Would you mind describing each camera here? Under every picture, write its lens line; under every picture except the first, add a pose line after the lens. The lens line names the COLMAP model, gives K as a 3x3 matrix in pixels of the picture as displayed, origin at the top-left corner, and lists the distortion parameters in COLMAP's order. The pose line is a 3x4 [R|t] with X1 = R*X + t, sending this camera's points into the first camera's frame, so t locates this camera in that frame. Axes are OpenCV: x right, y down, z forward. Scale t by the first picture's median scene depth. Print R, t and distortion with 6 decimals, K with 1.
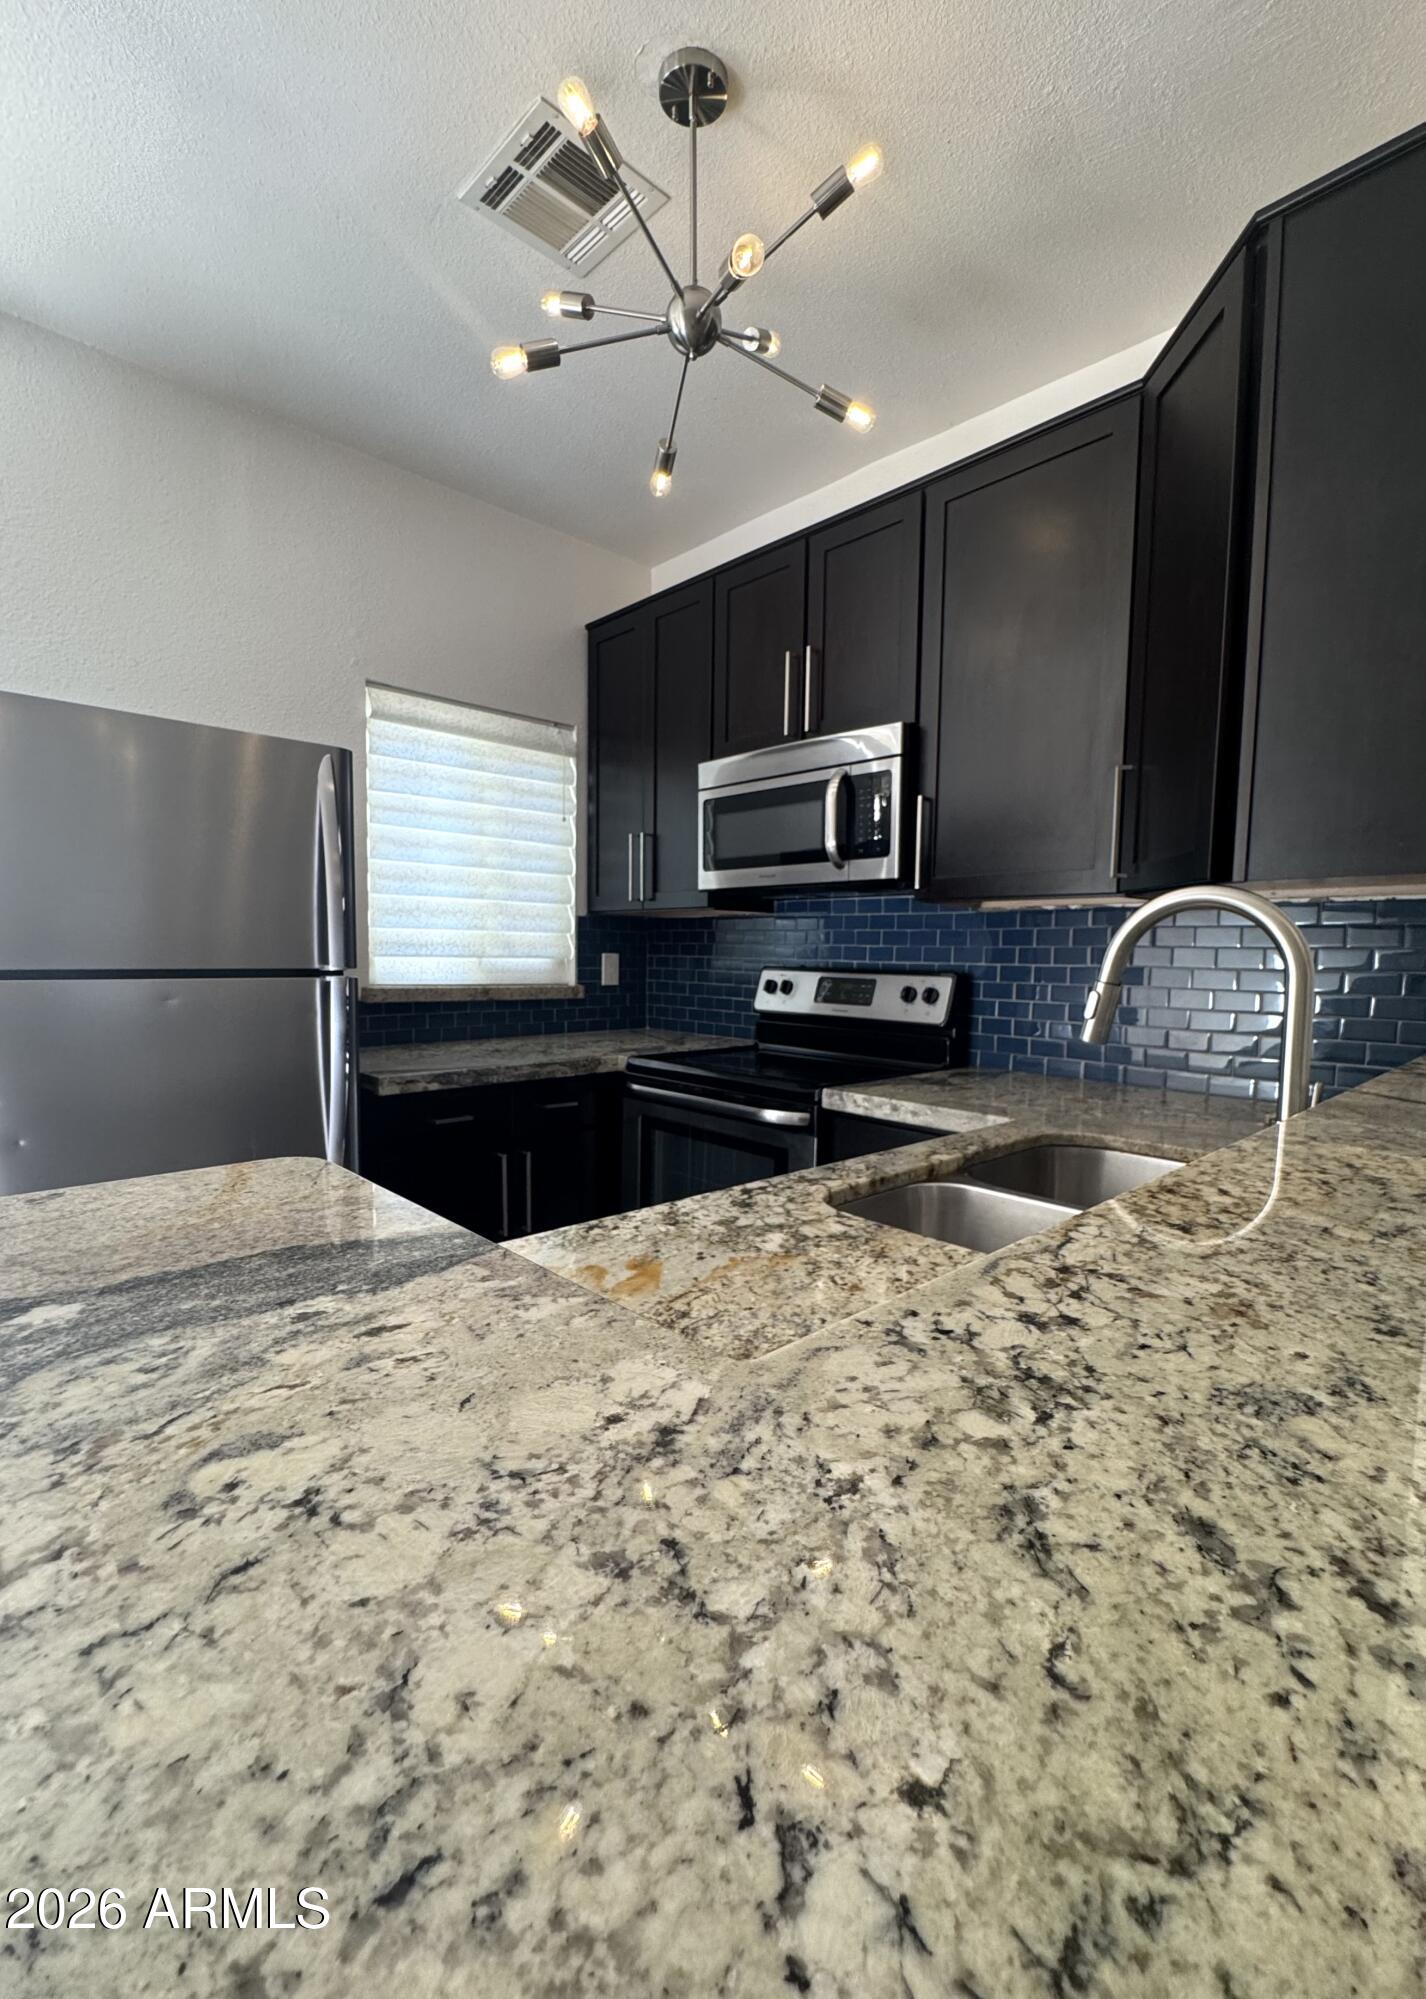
lens RADIAL K [[884.4, 0, 709.8], [0, 884.4, 1014.9], [0, 0, 1]] dist [-0.003712, -0.001237]
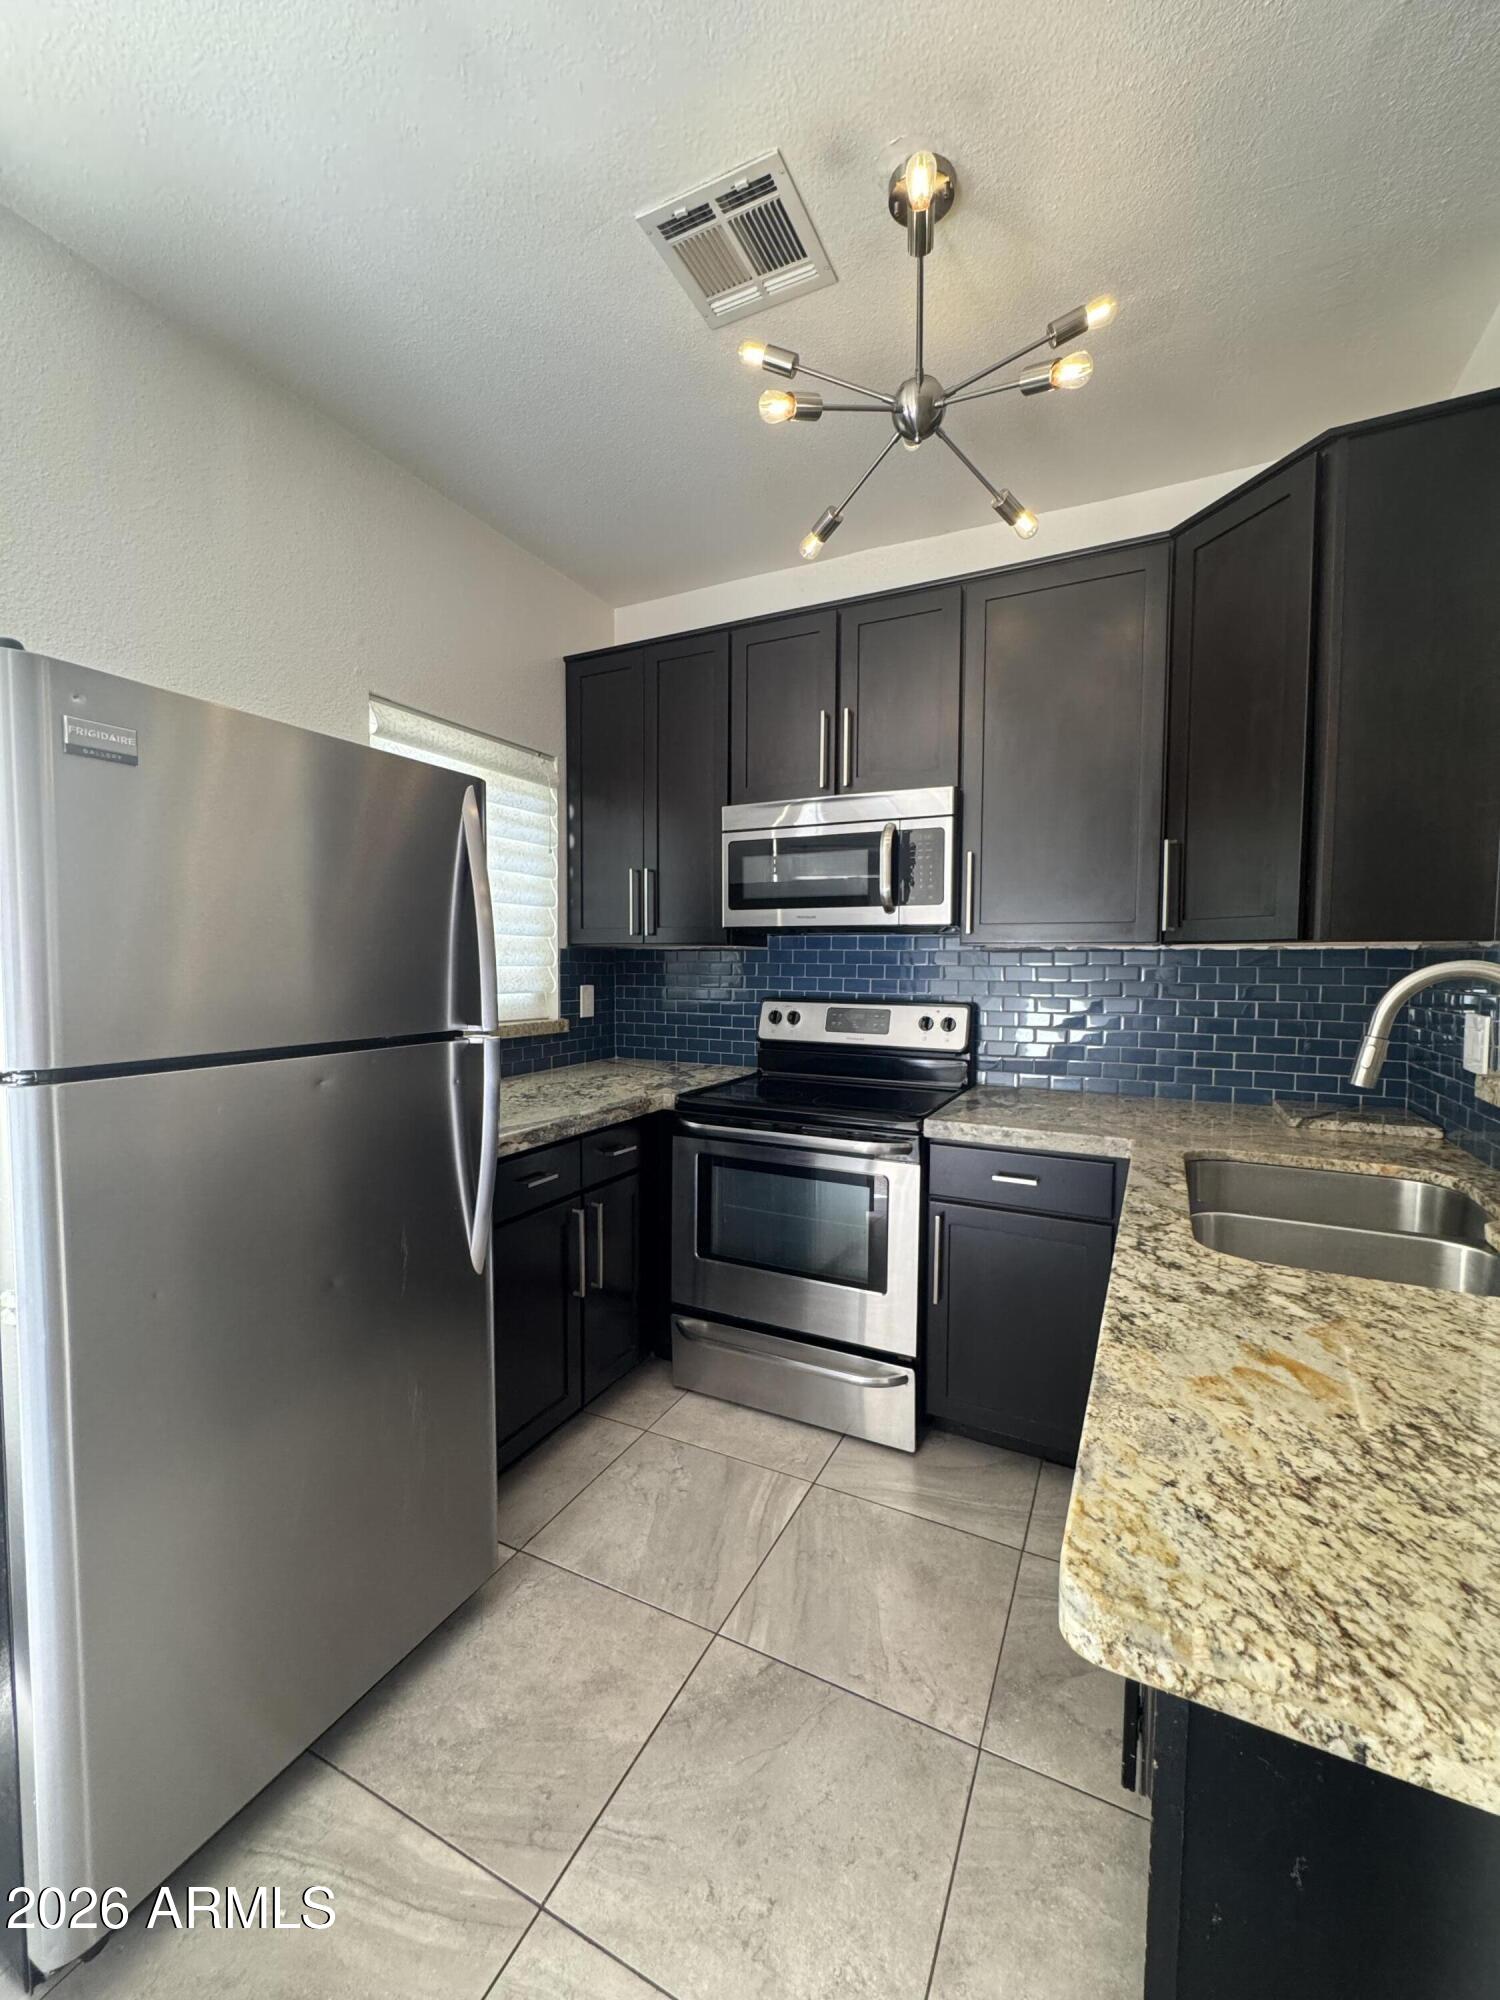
lens RADIAL K [[799.1, 0, 753.8], [0, 799.1, 991.7], [0, 0, 1]] dist [-0.001459, -0.000670]
pose [[0.938748, -0.020978, 0.343965, -0.375798], [0.031691, 0.999171, -0.025553, -0.050934], [-0.343144, 0.034889, 0.938635, 0.137582]]
